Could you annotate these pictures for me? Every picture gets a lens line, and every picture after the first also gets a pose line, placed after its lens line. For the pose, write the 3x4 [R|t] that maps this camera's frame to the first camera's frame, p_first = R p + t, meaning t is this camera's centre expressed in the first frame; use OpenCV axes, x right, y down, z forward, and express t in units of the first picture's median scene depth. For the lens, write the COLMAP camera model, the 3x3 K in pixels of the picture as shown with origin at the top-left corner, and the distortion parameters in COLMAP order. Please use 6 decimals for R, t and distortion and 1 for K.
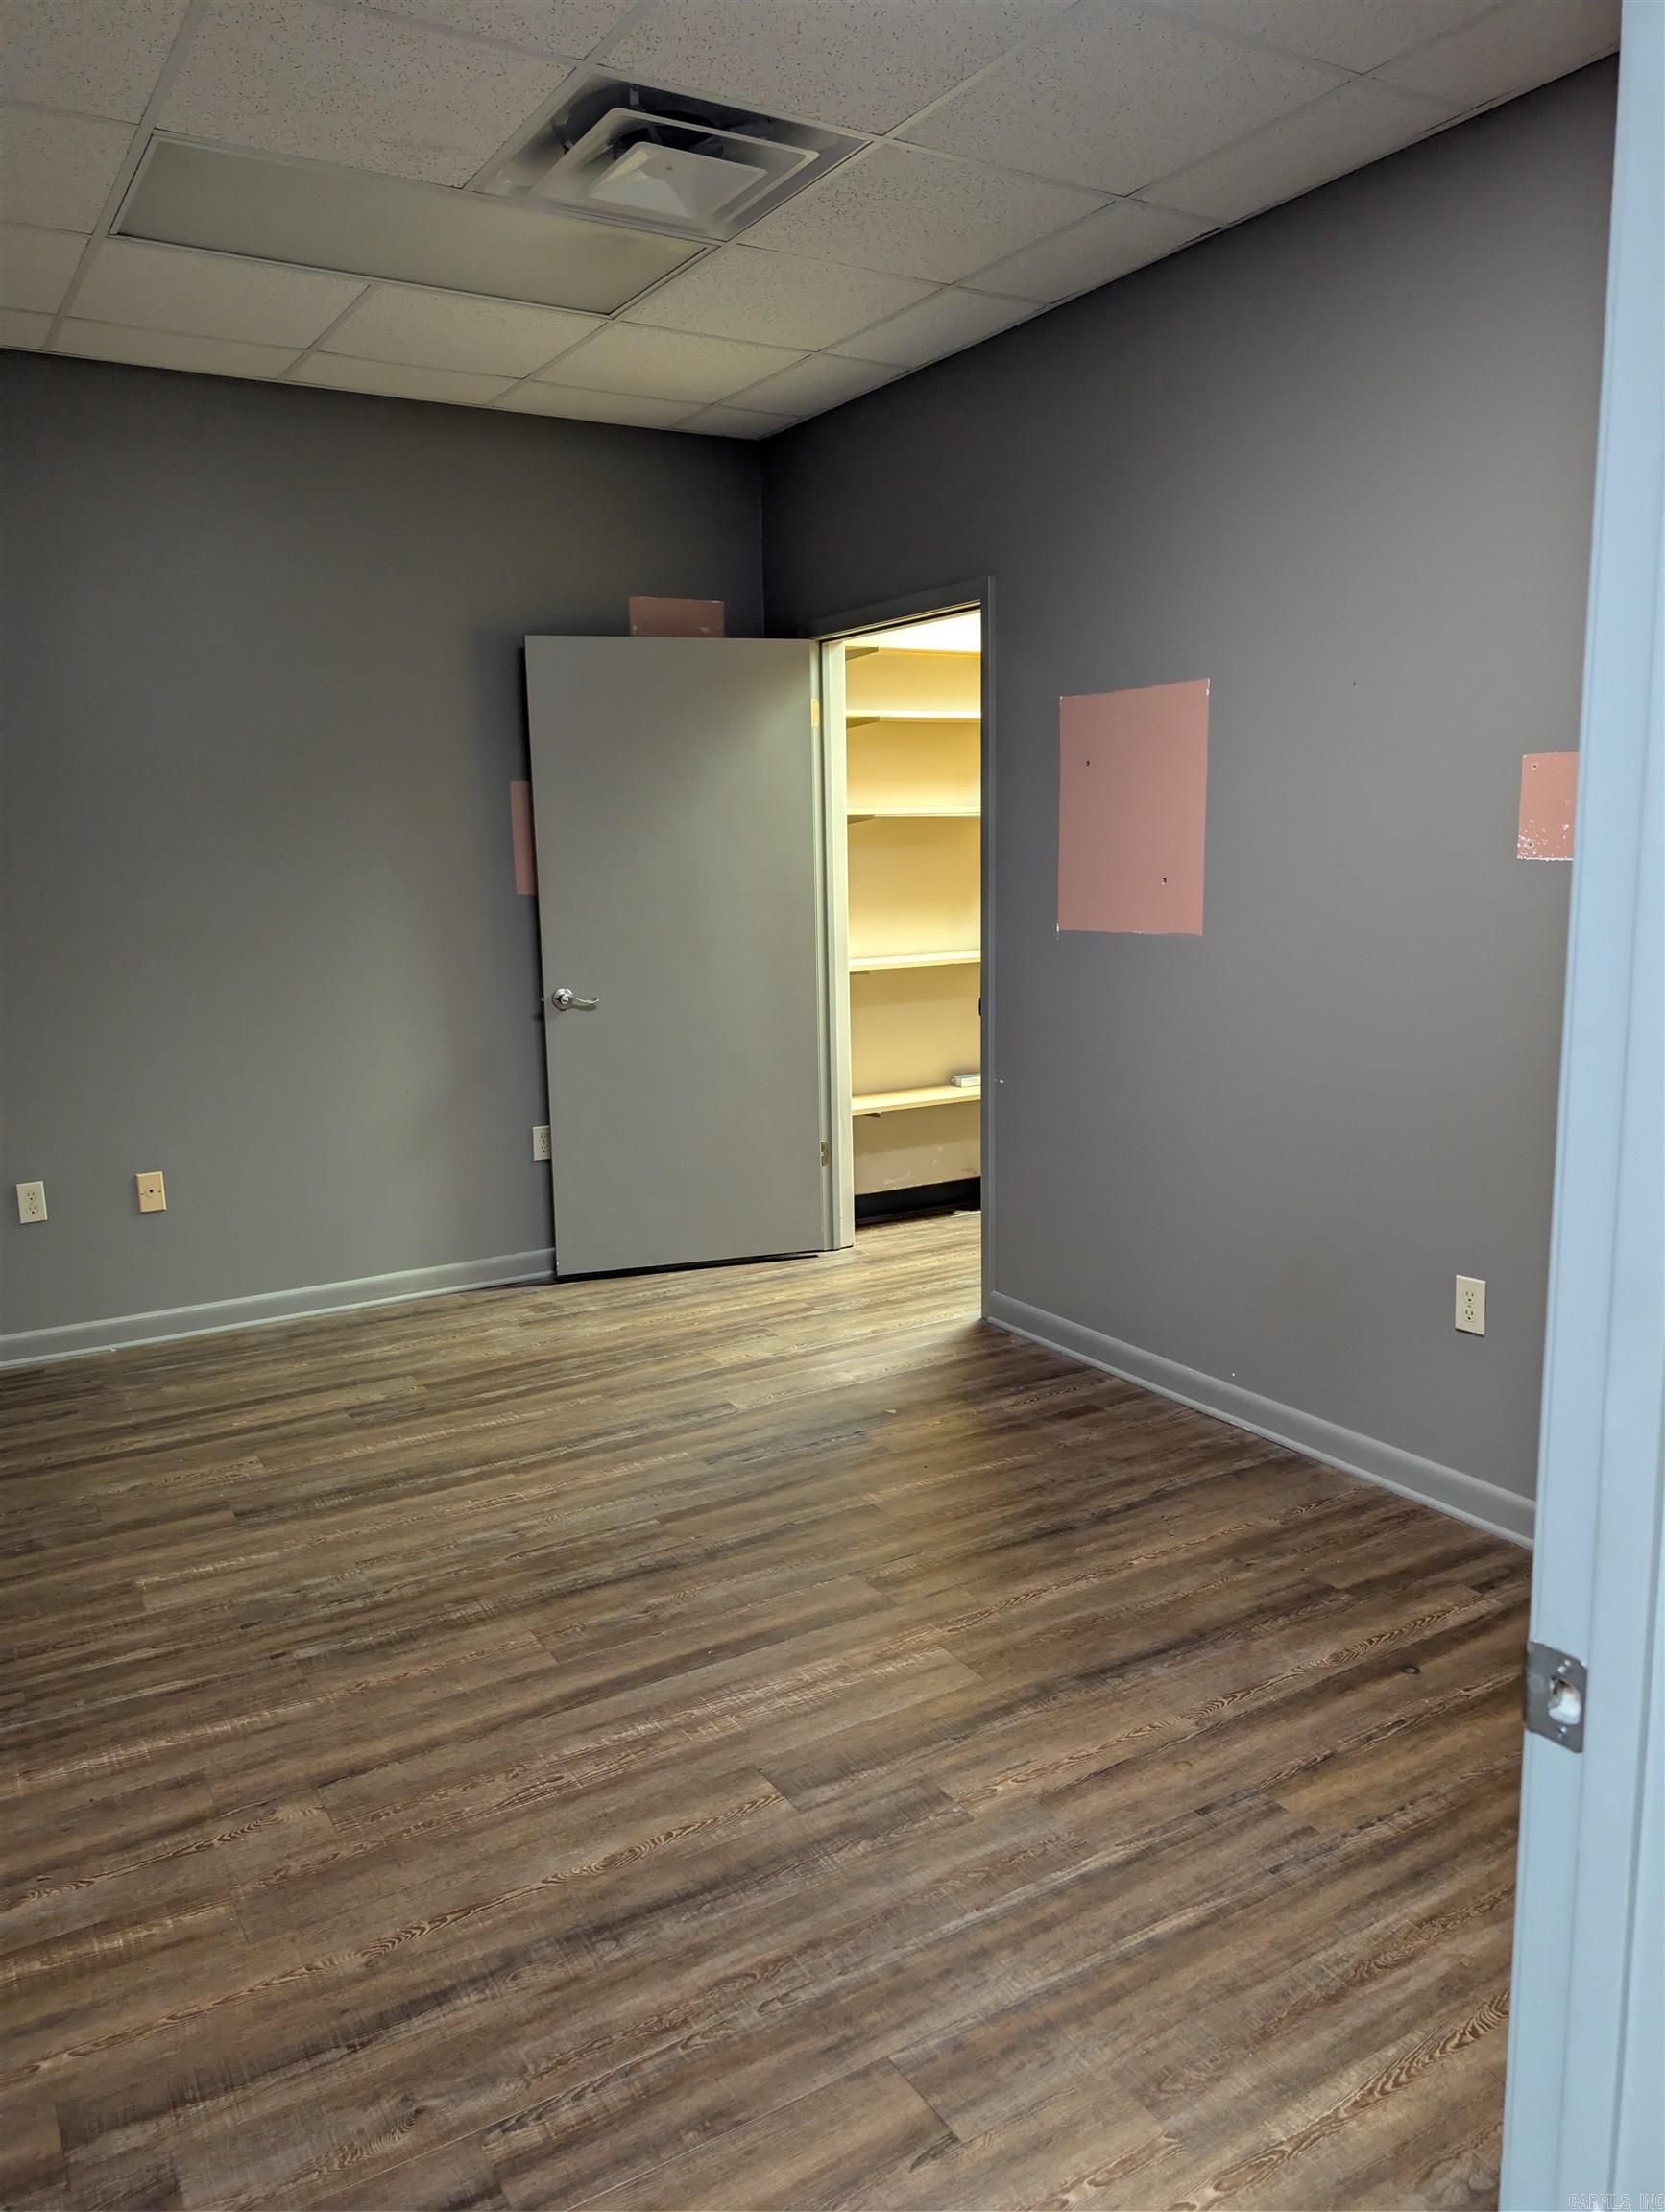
lens RADIAL K [[1572.9, 0, 849.9], [0, 1572.9, 1110.2], [0, 0, 1]] dist [-0.014492, -0.004147]
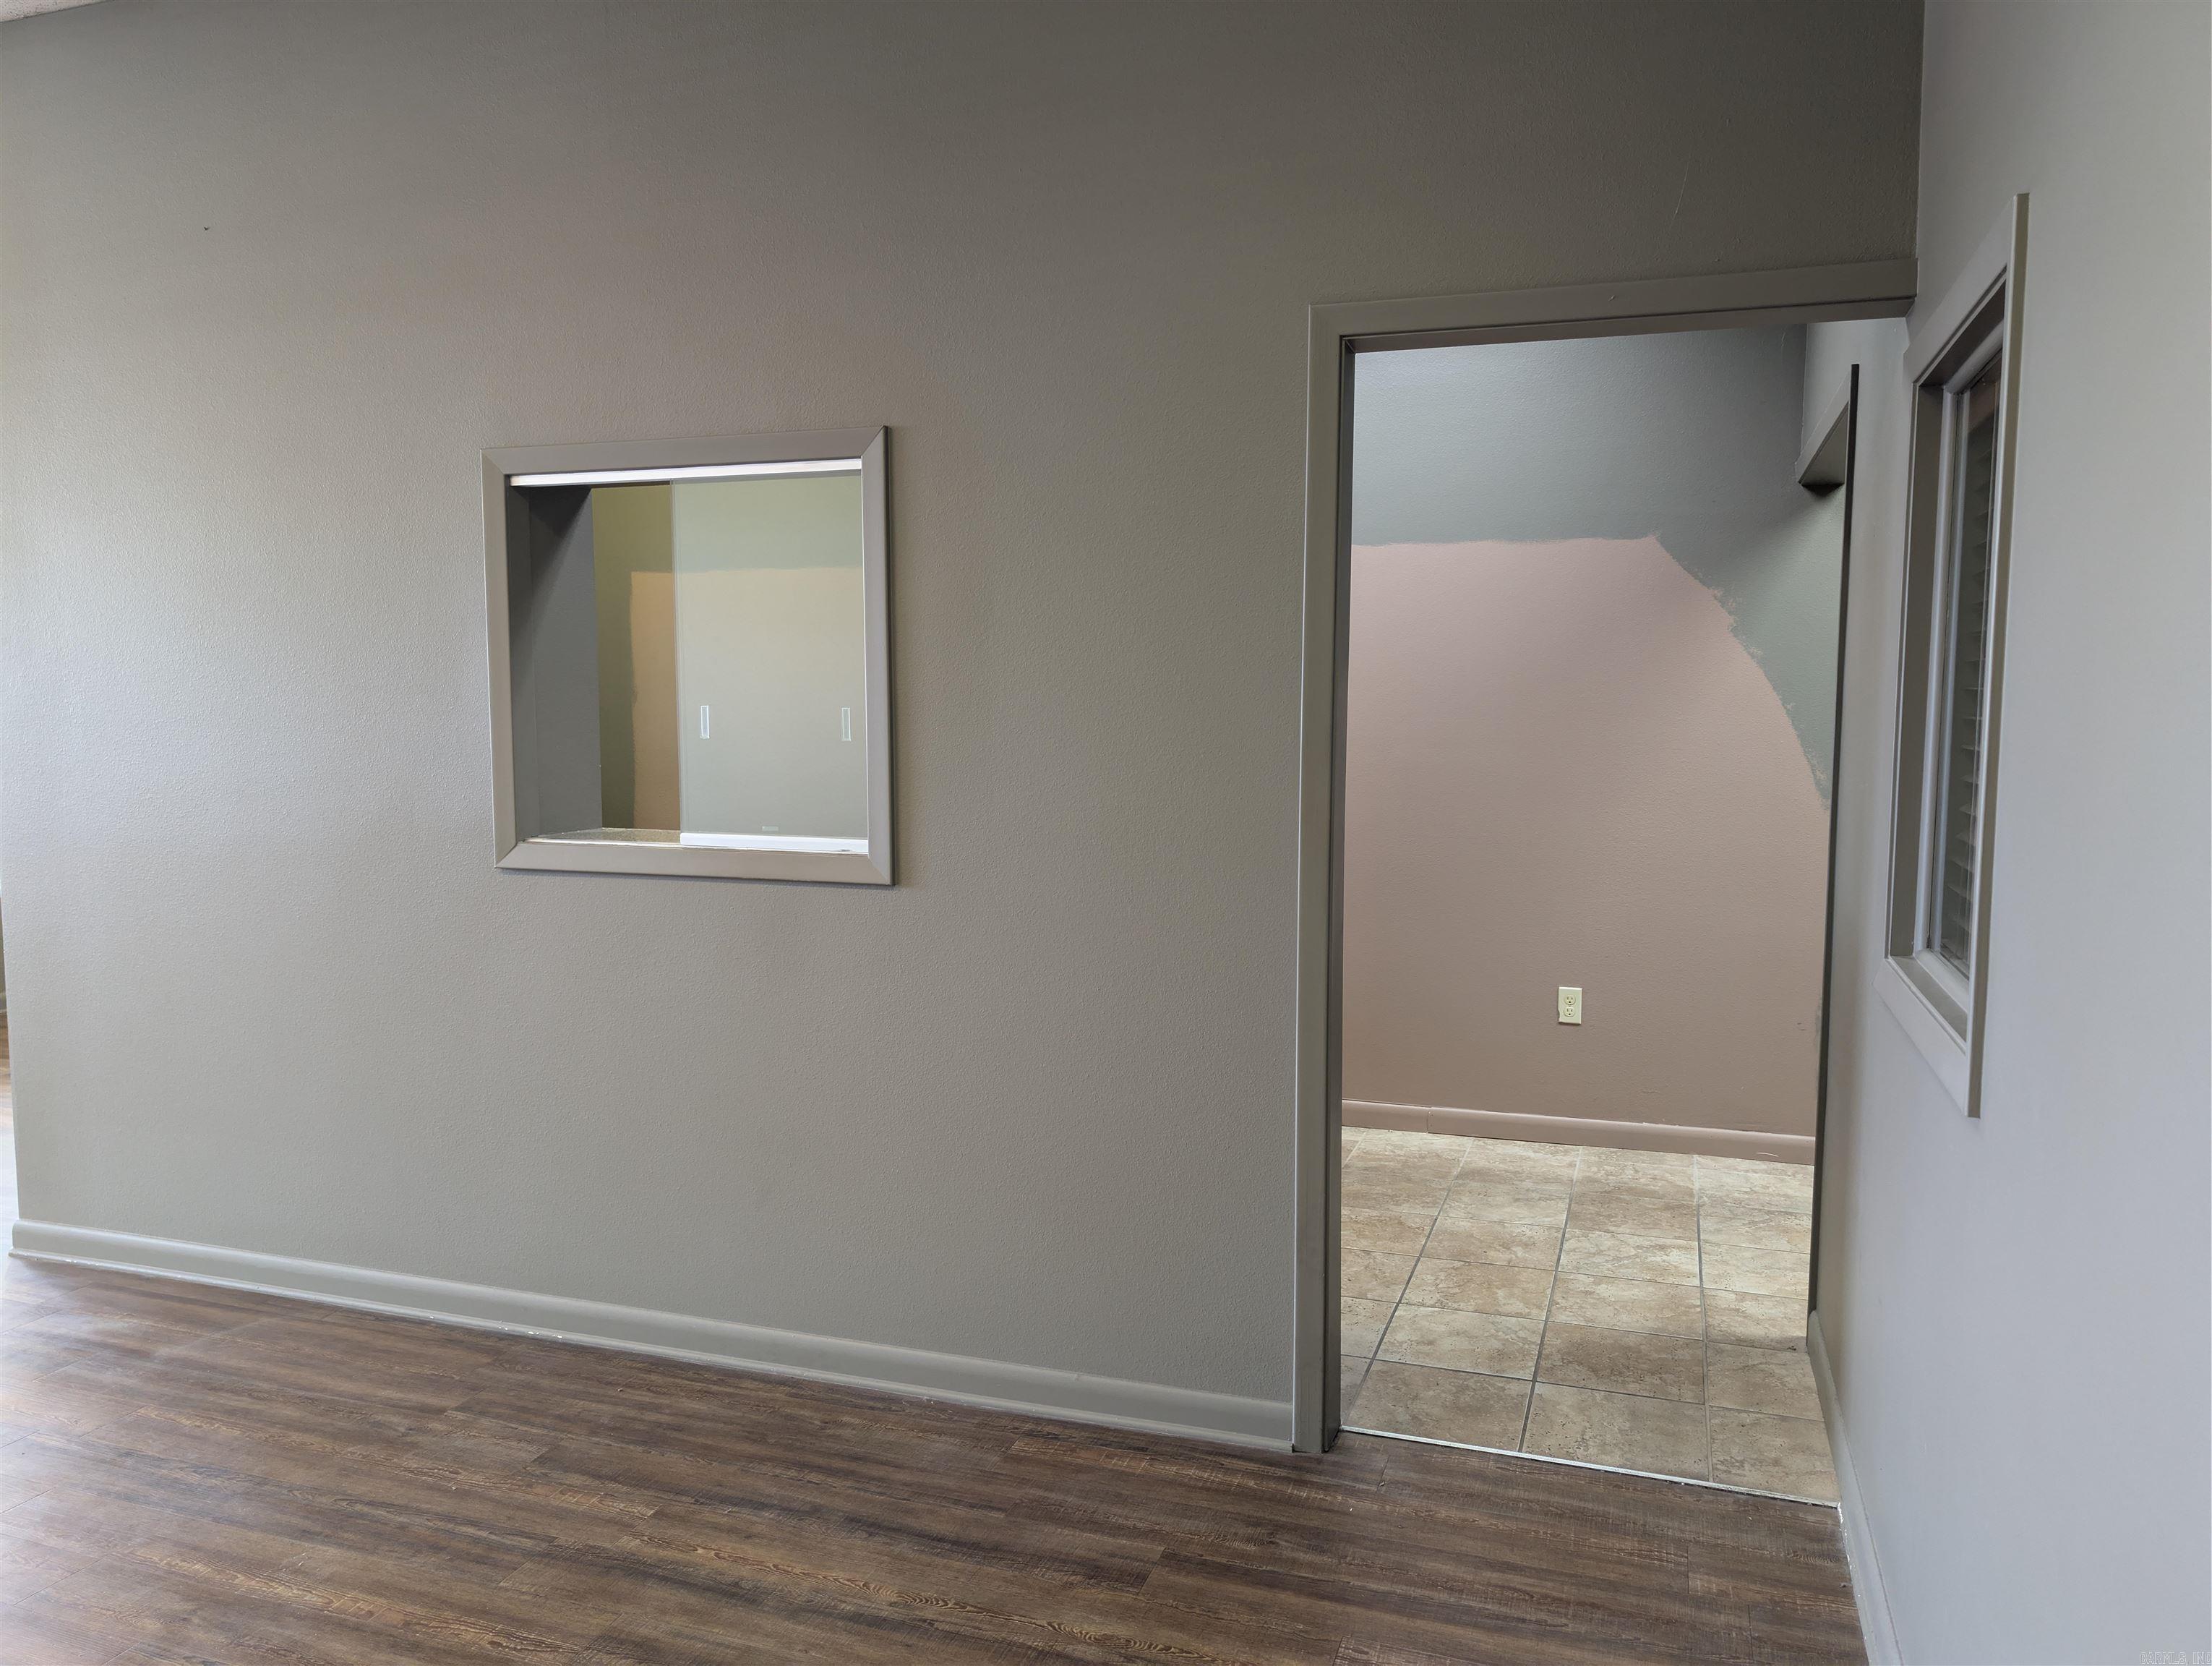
lens RADIAL K [[1555.7, 0, 1091.7], [0, 1555.7, 824.1], [0, 0, 1]] dist [-0.000403, -0.002891]
pose [[0.640406, 0.083806, -0.763450, 0.412079], [-0.164077, 0.986009, -0.029397, 0.022998], [0.750305, 0.144091, 0.645197, -0.110302]]
